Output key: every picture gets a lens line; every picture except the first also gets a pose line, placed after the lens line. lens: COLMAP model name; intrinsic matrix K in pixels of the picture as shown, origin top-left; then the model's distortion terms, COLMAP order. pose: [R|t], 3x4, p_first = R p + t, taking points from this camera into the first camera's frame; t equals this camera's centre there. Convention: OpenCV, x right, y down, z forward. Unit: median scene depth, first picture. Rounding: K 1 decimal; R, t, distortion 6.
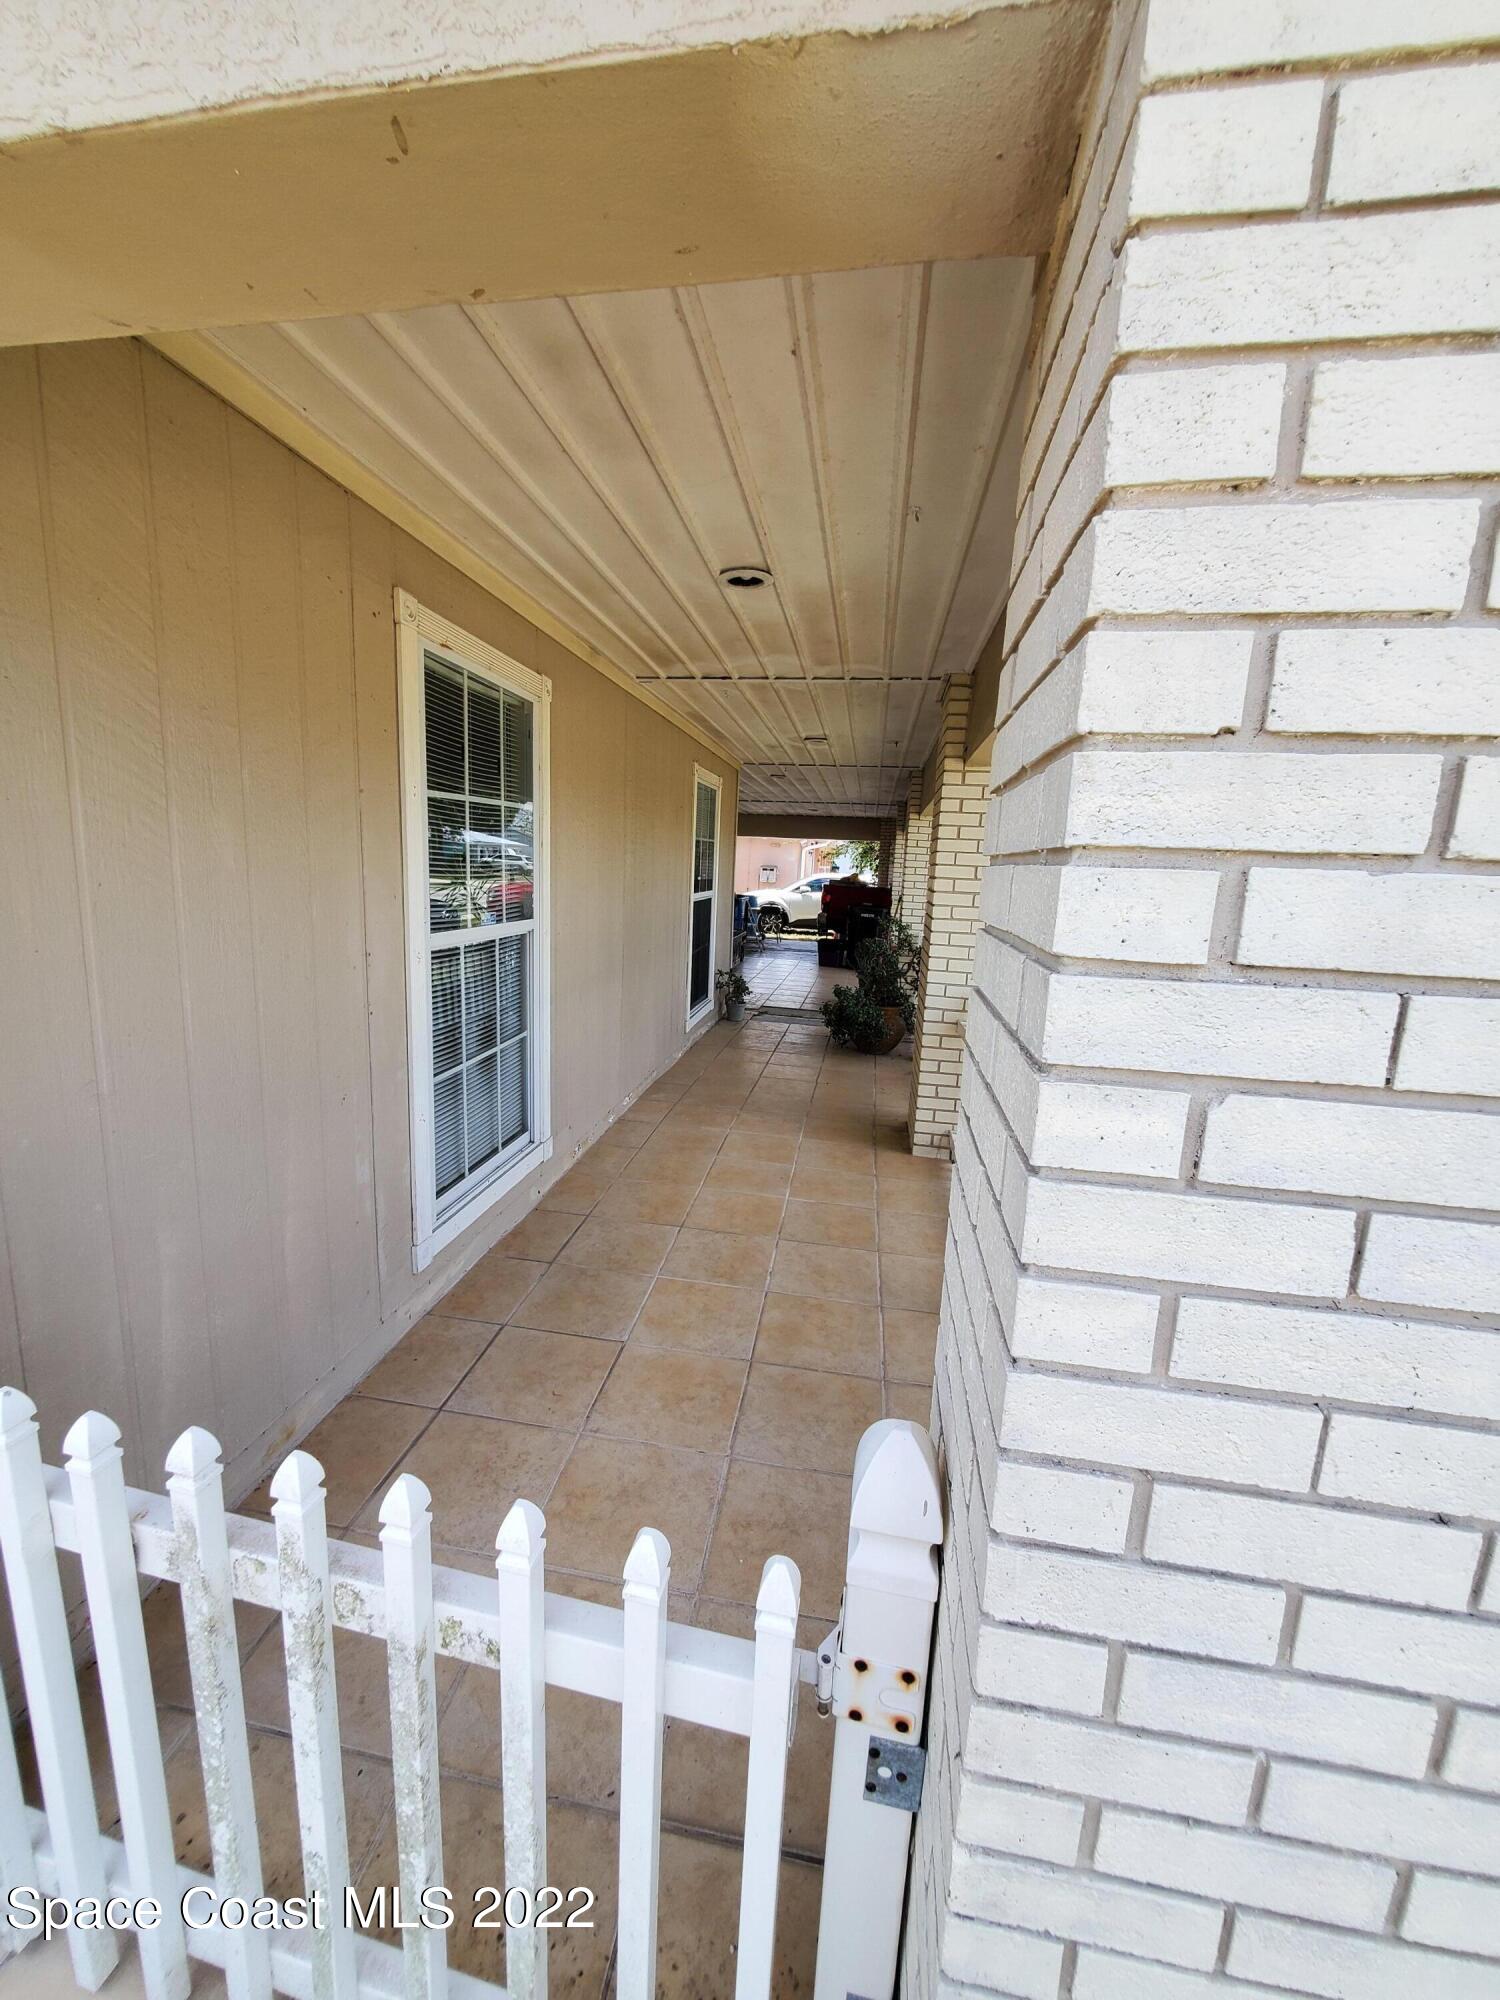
lens RADIAL K [[793.3, 0, 730.1], [0, 793.3, 998.4], [0, 0, 1]] dist [0.000537, -0.001158]
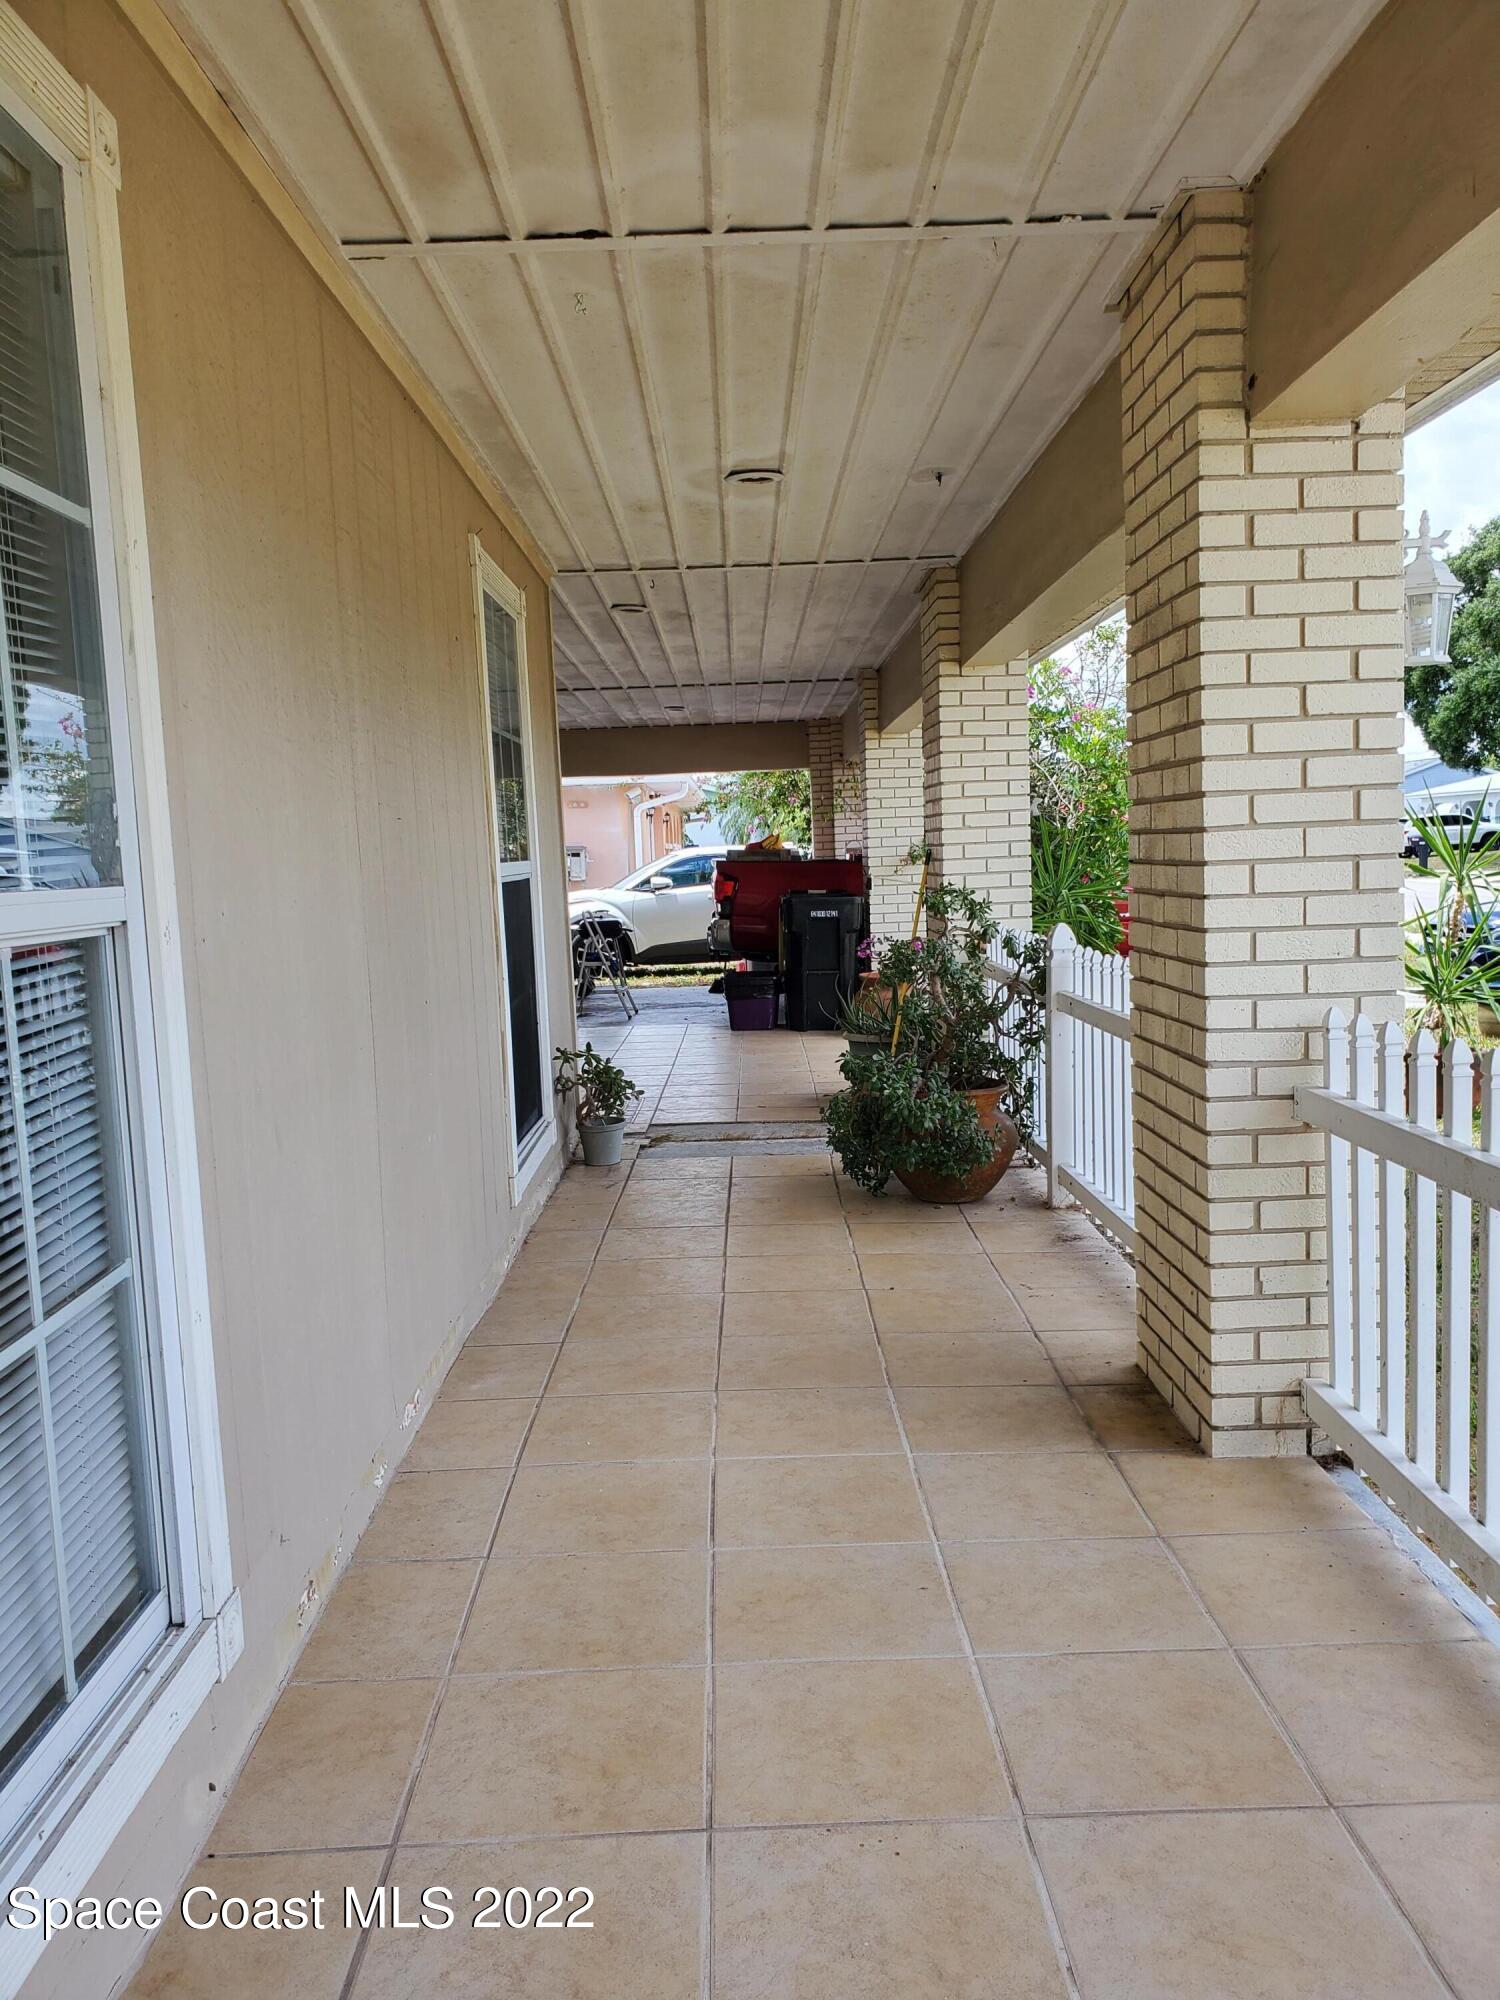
lens RADIAL K [[1572.8, 0, 762.9], [0, 1572.8, 1011.6], [0, 0, 1]] dist [0.022059, -0.015731]
pose [[0.979623, -0.098116, 0.175248, -0.090673], [0.109637, 0.992319, -0.057296, 0.006464], [-0.168281, 0.075342, 0.982856, 0.282745]]
